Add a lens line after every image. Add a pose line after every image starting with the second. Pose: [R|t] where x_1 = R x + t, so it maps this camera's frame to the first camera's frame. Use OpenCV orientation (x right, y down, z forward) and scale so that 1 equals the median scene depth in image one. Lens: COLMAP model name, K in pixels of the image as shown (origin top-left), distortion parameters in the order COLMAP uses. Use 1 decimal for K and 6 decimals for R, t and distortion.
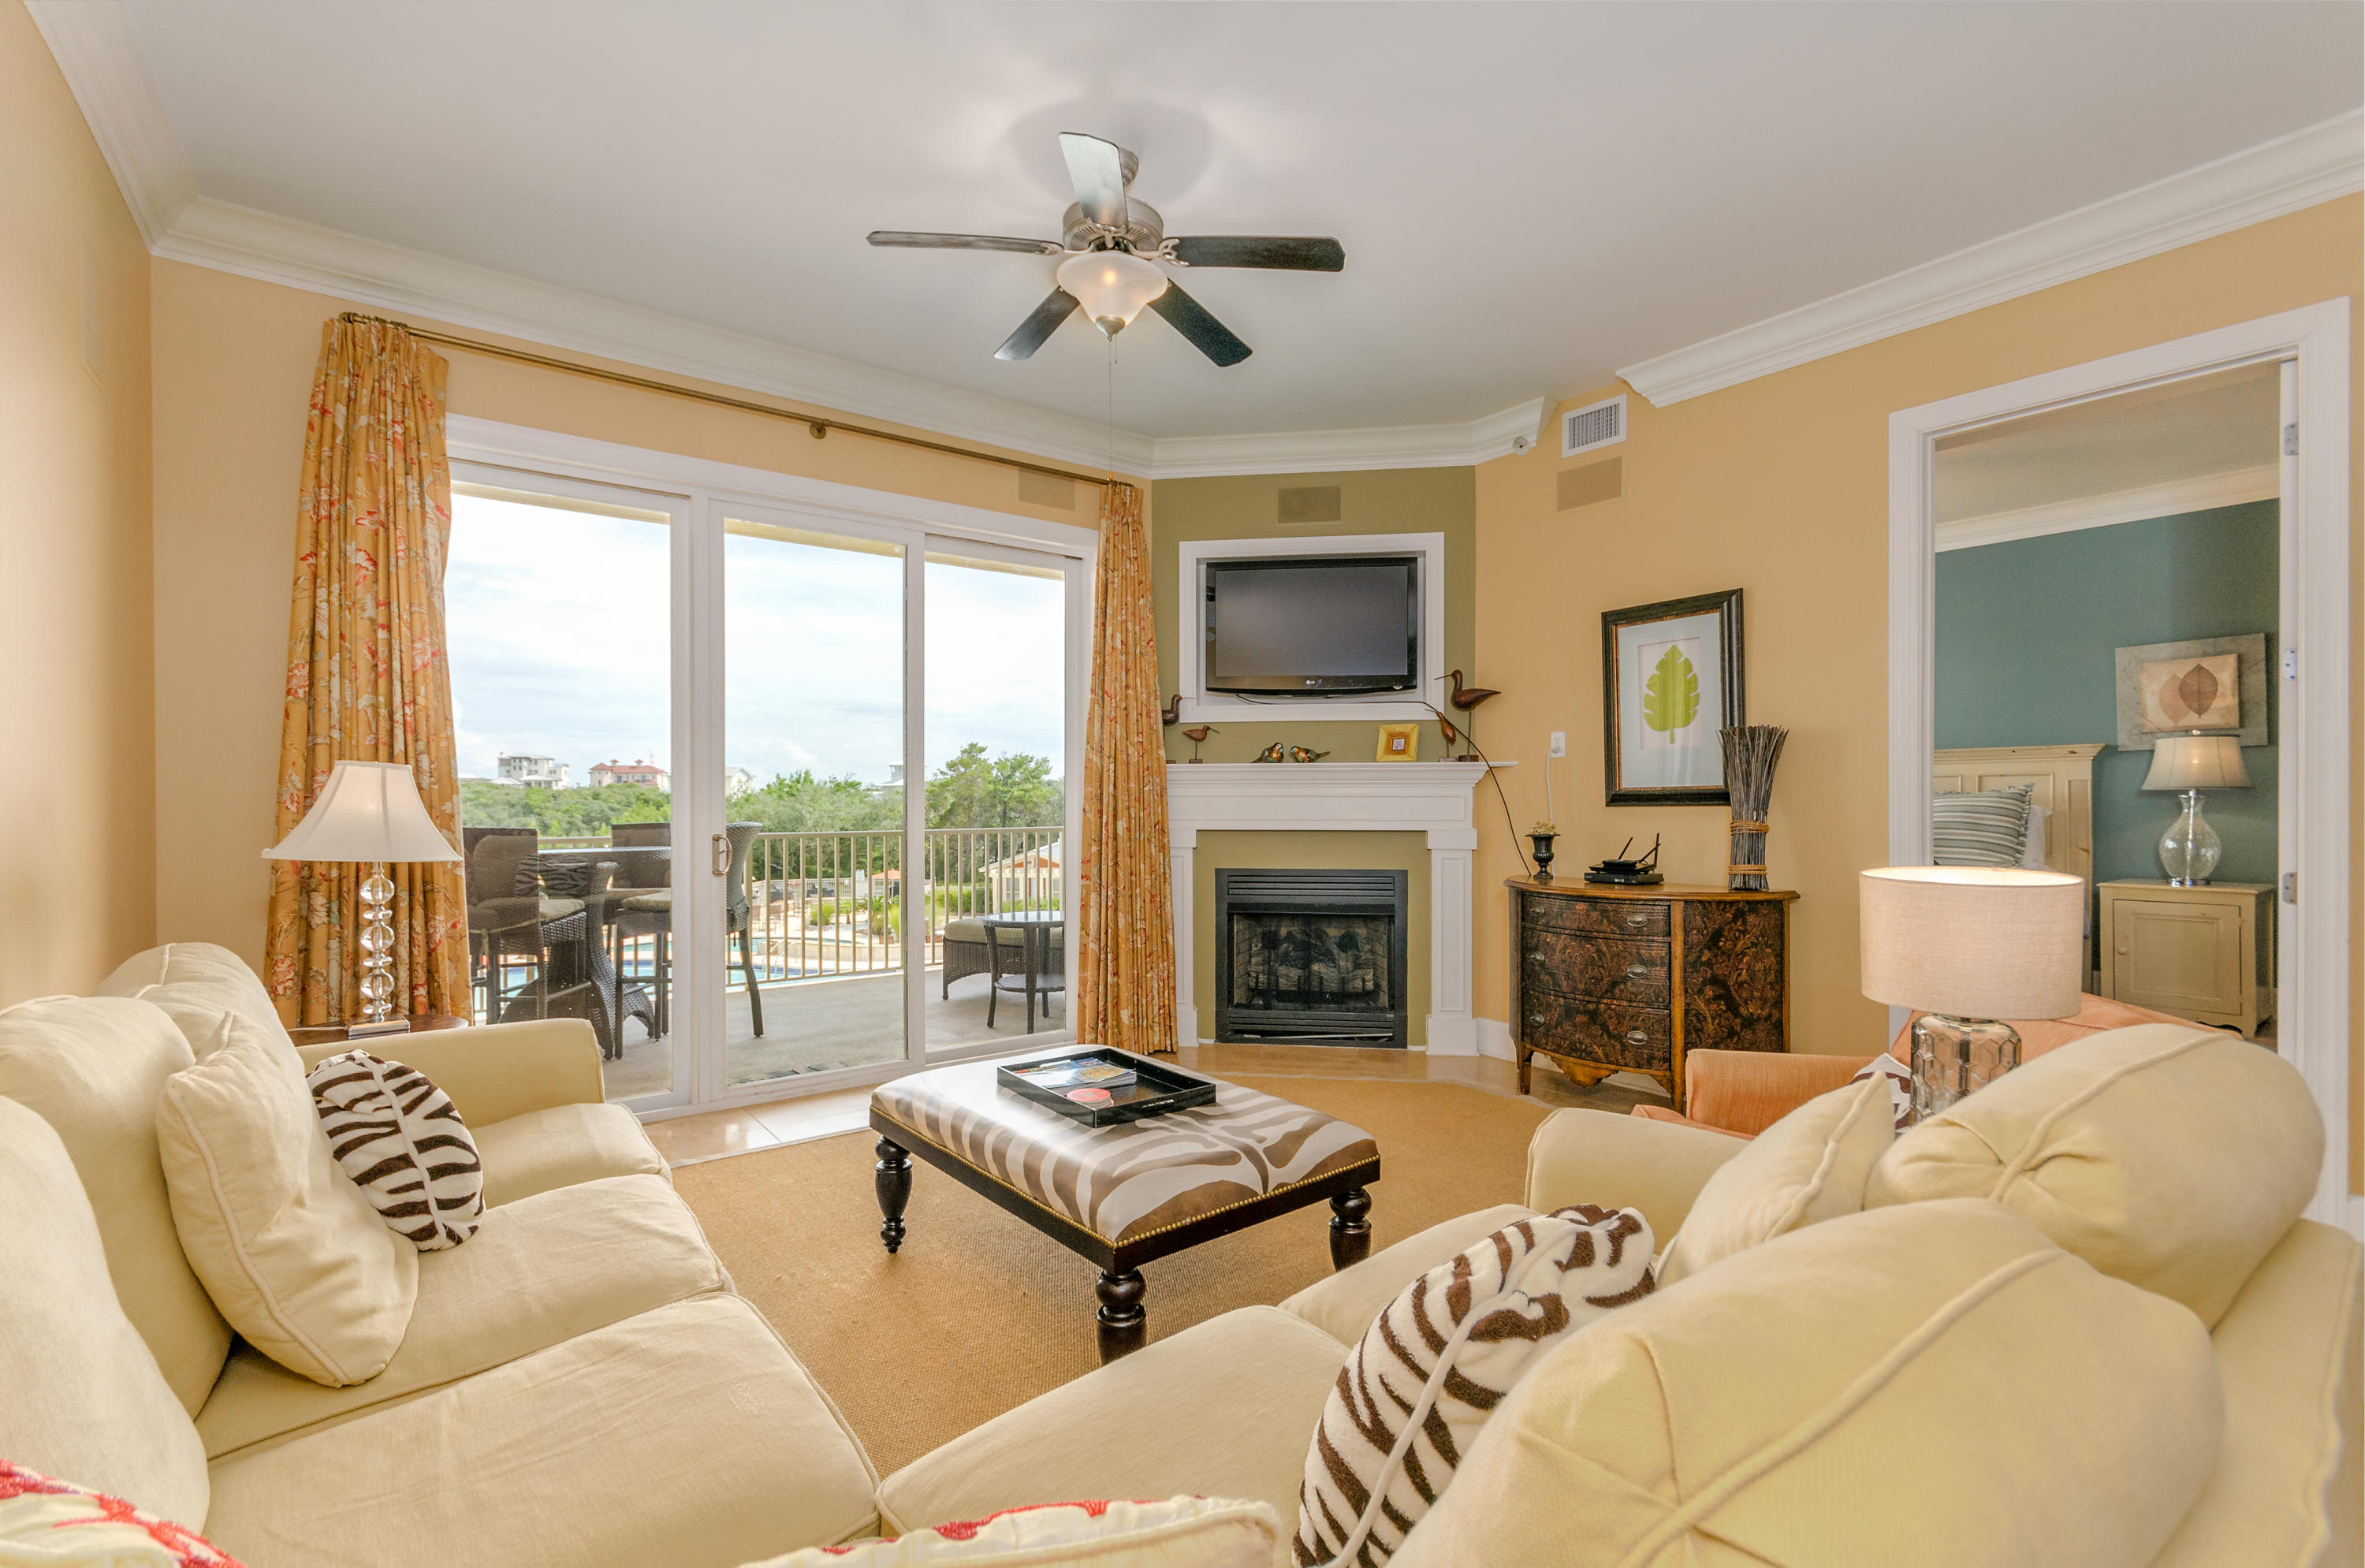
lens RADIAL K [[1042.3, 0, 1170.2], [0, 1042.3, 799.0], [0, 0, 1]] dist [0.003463, 0.000275]
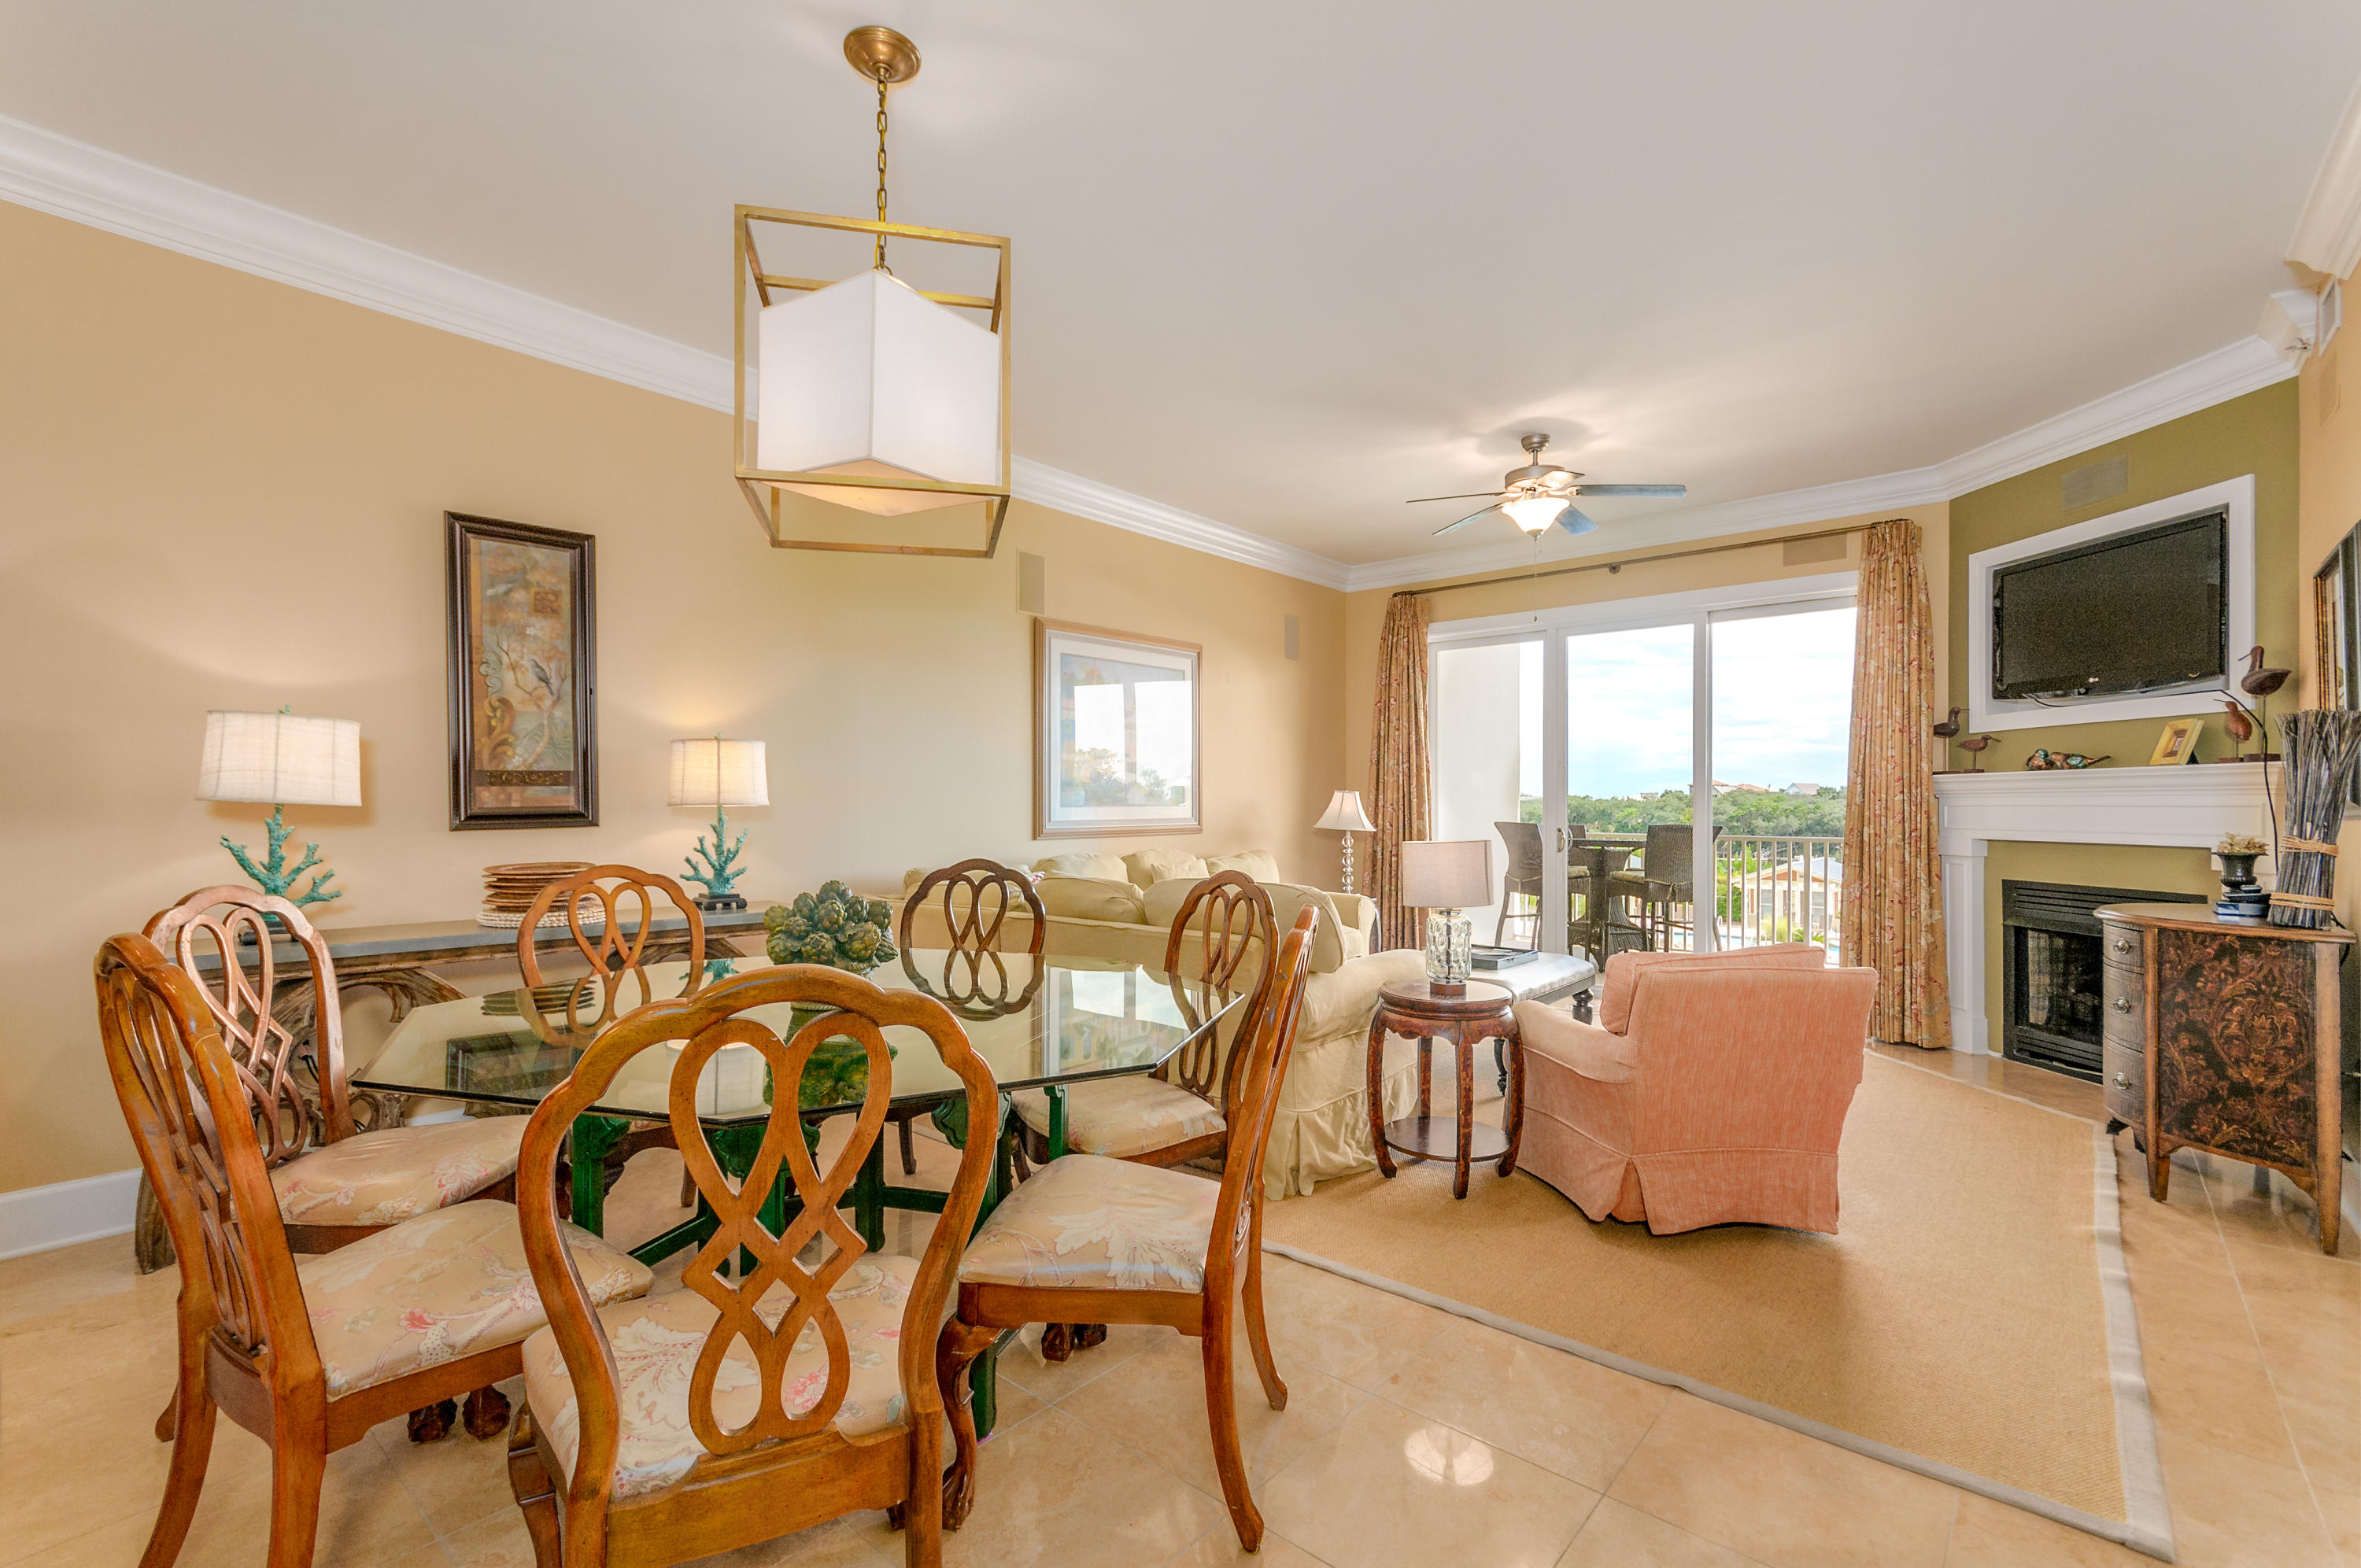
lens RADIAL K [[1040.4, 0, 1168.2], [0, 1040.4, 799.0], [0, 0, 1]] dist [0.003463, 0.000275]
pose [[0.212117, -0.005194, -0.977230, 0.975798], [-0.007039, 0.999952, -0.006843, 0.003616], [0.977219, 0.008330, 0.212071, 0.027507]]
